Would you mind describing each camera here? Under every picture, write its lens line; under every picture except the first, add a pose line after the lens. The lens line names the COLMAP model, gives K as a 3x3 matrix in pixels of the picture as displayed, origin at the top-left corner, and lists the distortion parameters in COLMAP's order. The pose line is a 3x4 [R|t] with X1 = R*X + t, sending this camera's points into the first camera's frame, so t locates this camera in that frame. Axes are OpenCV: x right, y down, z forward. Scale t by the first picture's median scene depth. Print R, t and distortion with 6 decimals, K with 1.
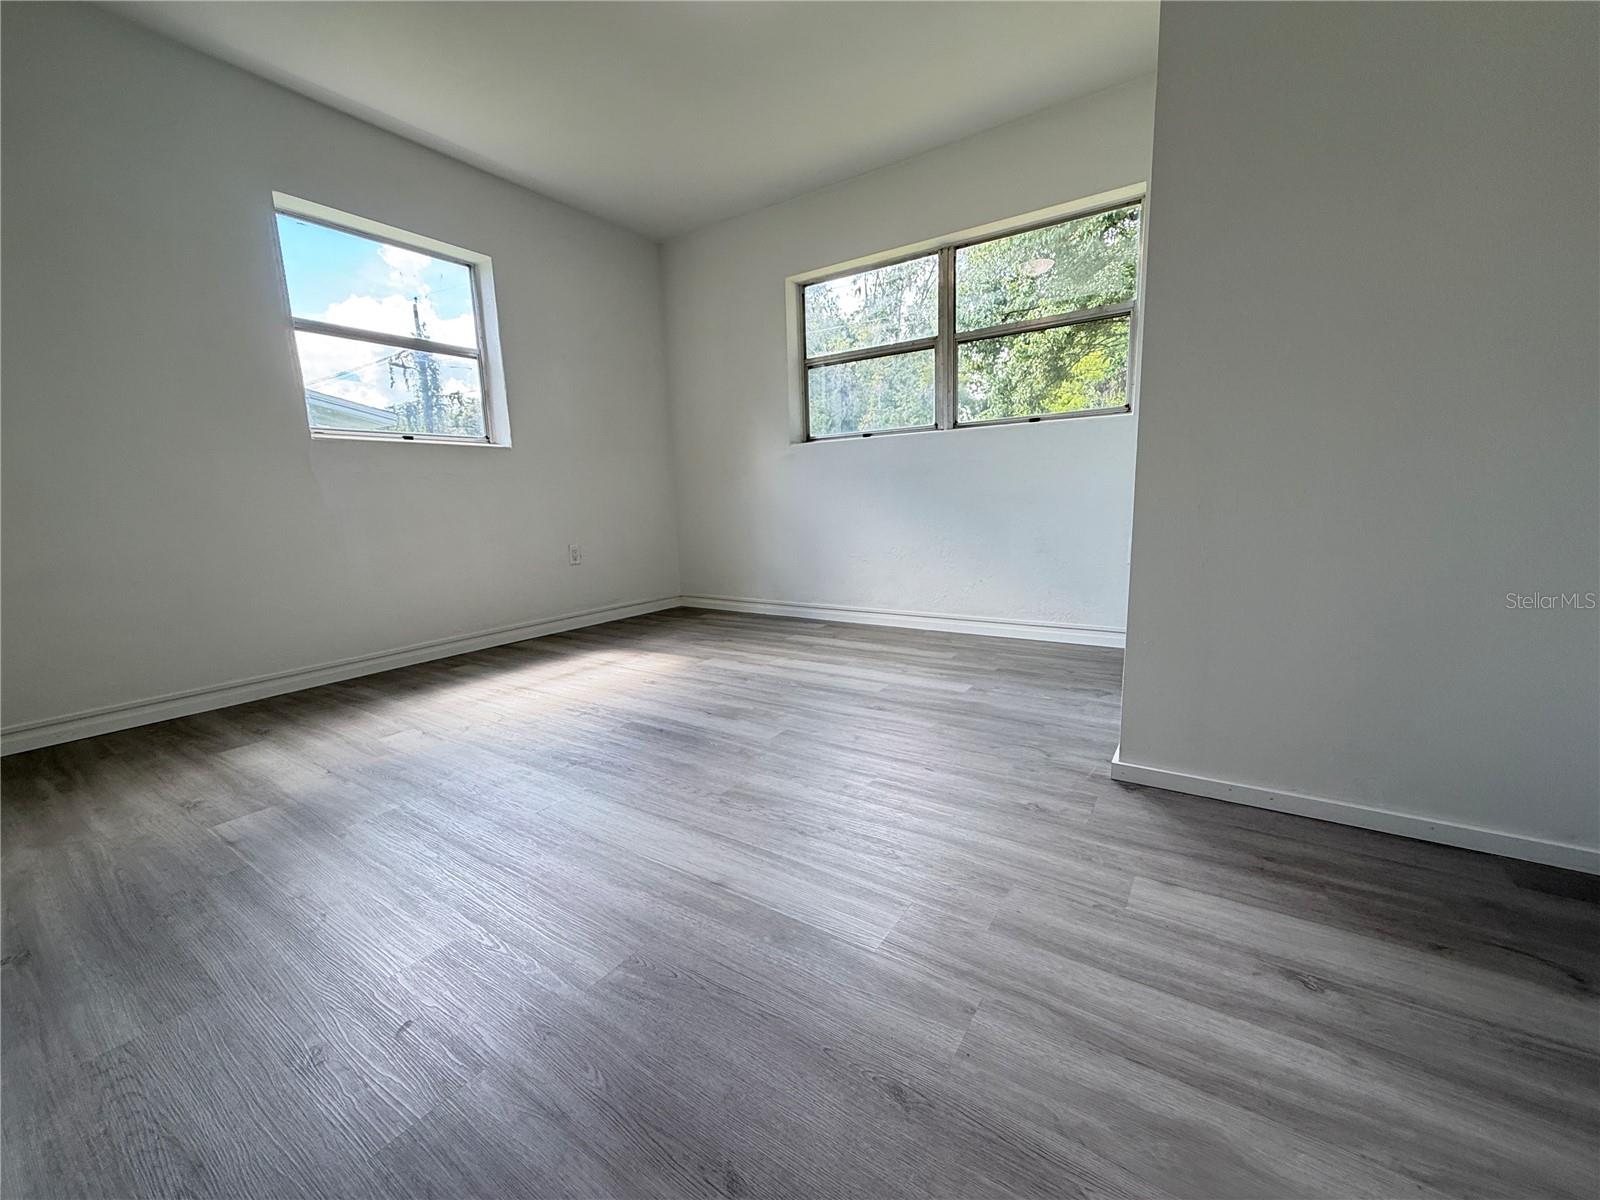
lens RADIAL K [[638.5, 0, 792.8], [0, 638.5, 606.1], [0, 0, 1]] dist [0.003810, 0.000236]
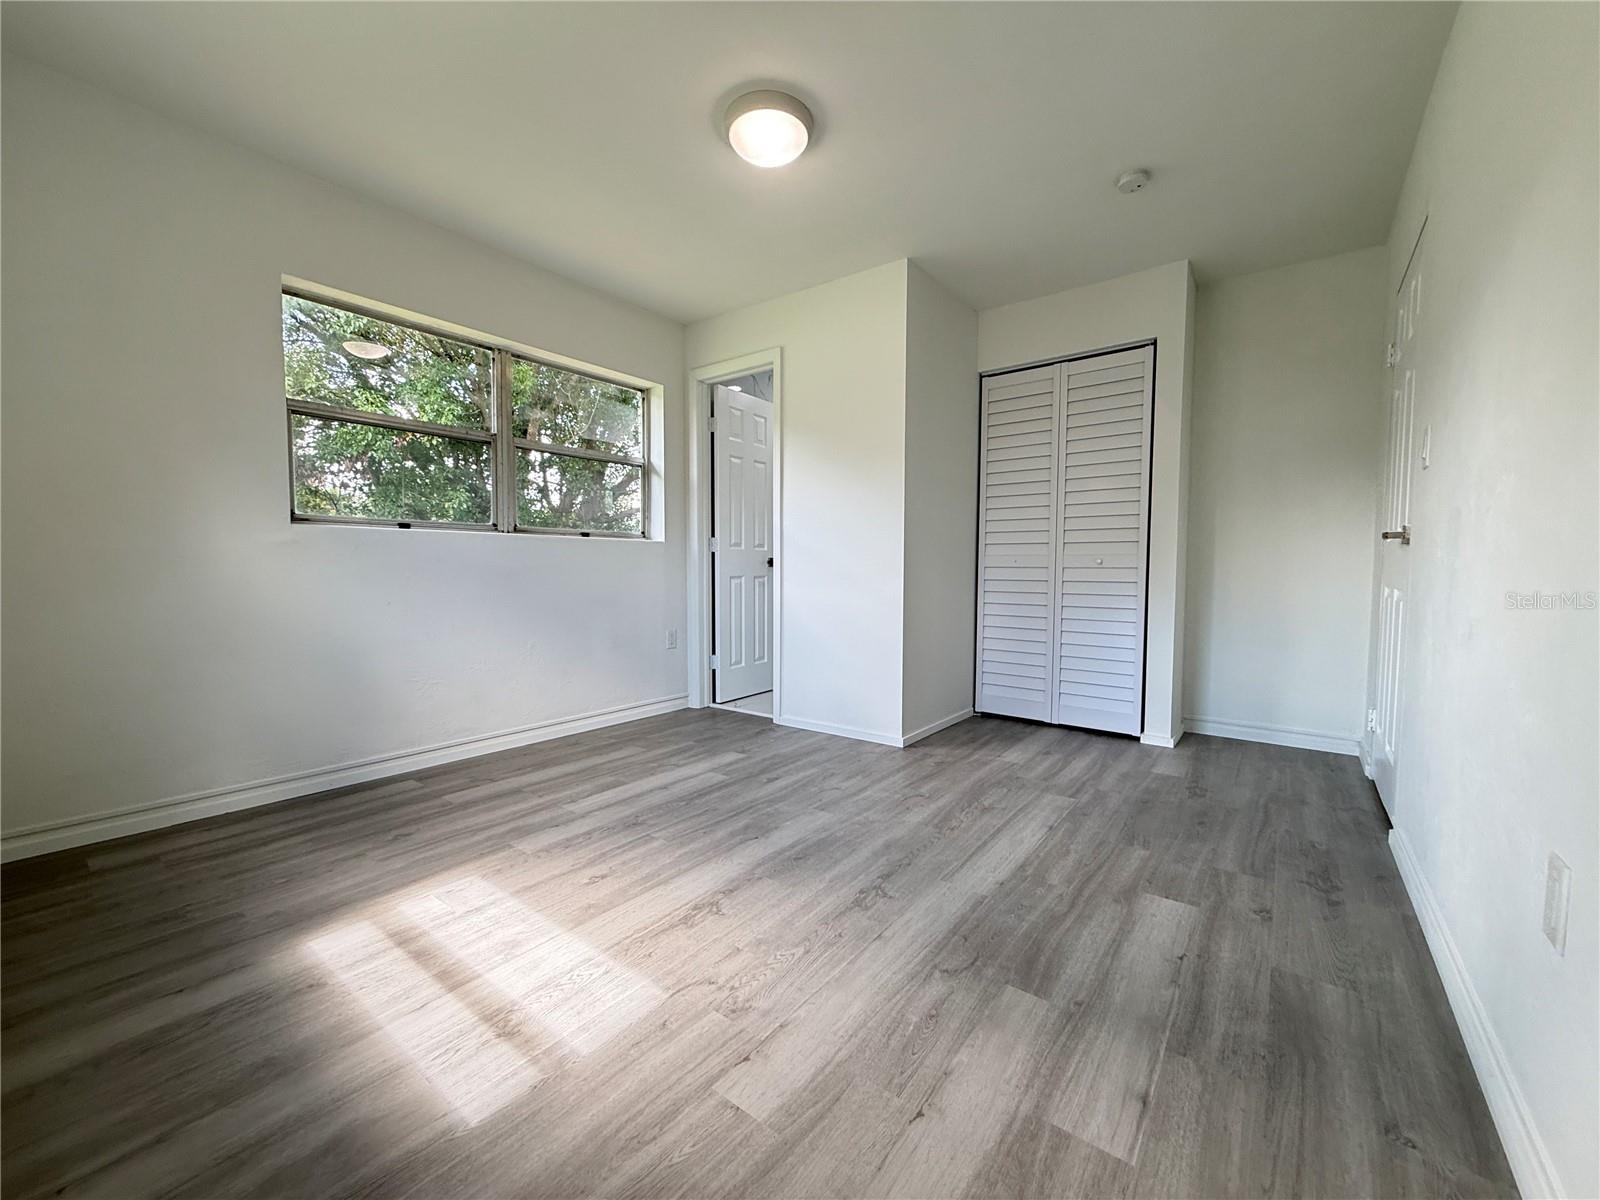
lens RADIAL K [[638.5, 0, 796.9], [0, 638.5, 600.9], [0, 0, 1]] dist [0.003810, 0.000236]
pose [[0.056304, -0.019863, 0.998216, -1.496523], [0.161186, 0.986868, 0.010545, -0.252719], [-0.985317, 0.160304, 0.058767, 1.157197]]
